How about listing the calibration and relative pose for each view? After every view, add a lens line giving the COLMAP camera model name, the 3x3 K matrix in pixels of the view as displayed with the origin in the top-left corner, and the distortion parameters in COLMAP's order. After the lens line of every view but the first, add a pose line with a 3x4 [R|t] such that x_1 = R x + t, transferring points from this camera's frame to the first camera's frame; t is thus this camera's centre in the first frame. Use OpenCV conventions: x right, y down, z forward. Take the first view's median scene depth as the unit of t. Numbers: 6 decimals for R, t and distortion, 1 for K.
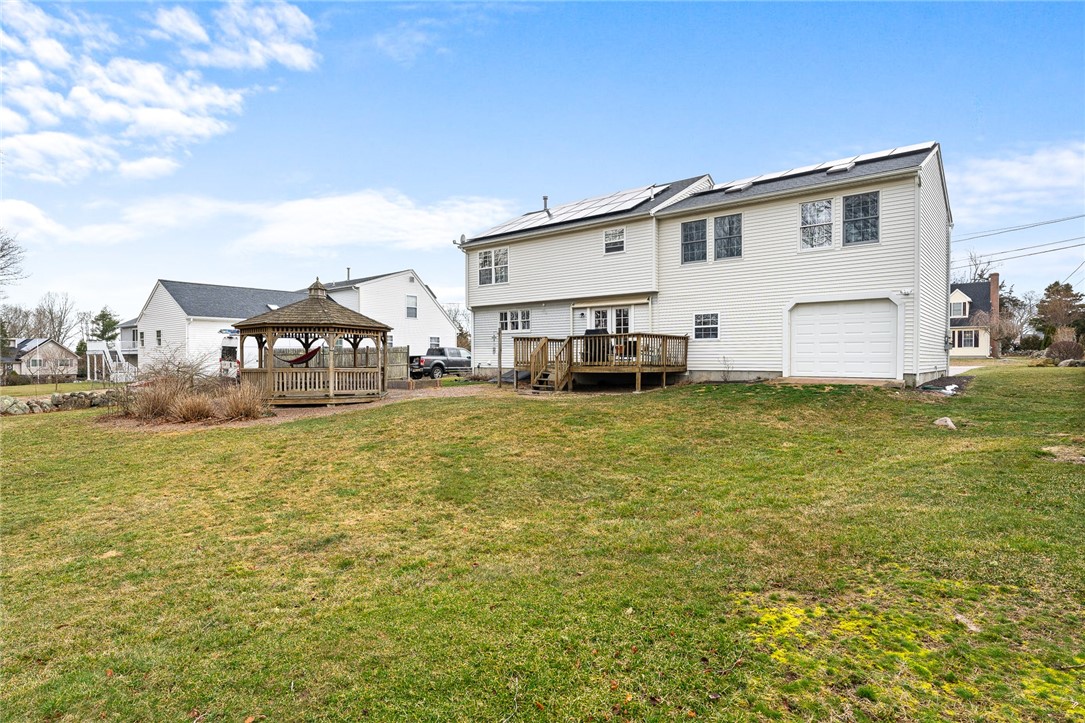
lens RADIAL K [[590.2, 0, 542.5], [0, 590.2, 361.5], [0, 0, 1]] dist [0.000195, -0.000477]
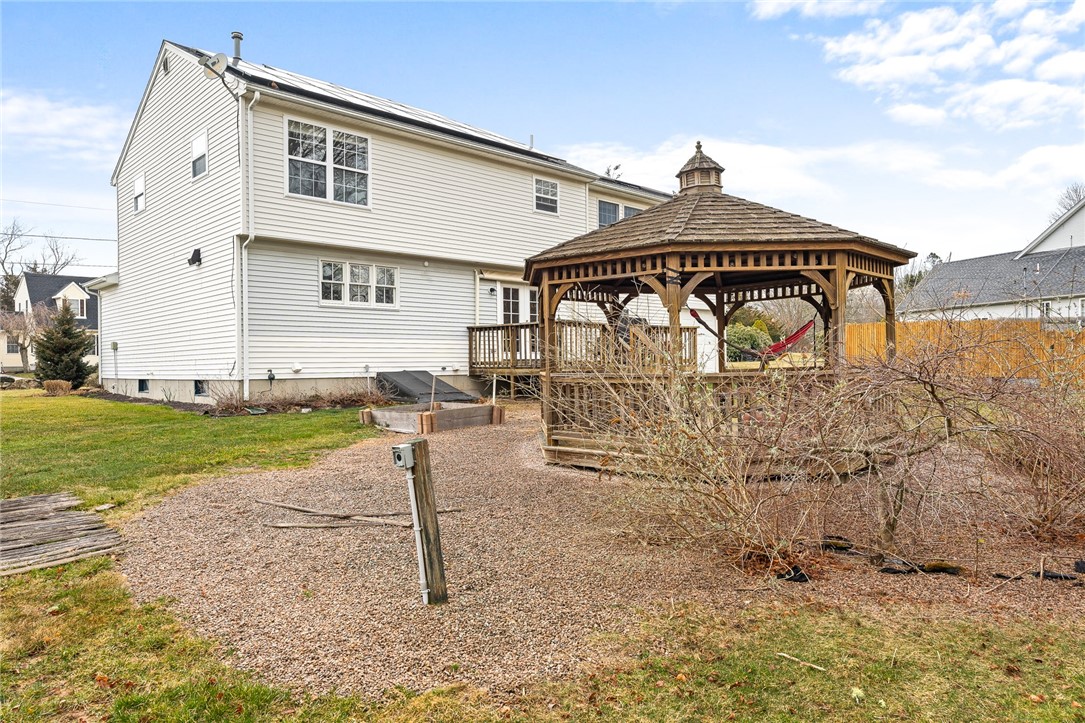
lens RADIAL K [[722.3, 0, 542.5], [0, 722.3, 361.5], [0, 0, 1]] dist [0.001104, 0.000838]
pose [[0.078223, 0.004644, 0.996925, -0.724404], [0.017050, 0.999837, -0.005995, 0.005111], [-0.996790, 0.017466, 0.078131, 0.885004]]
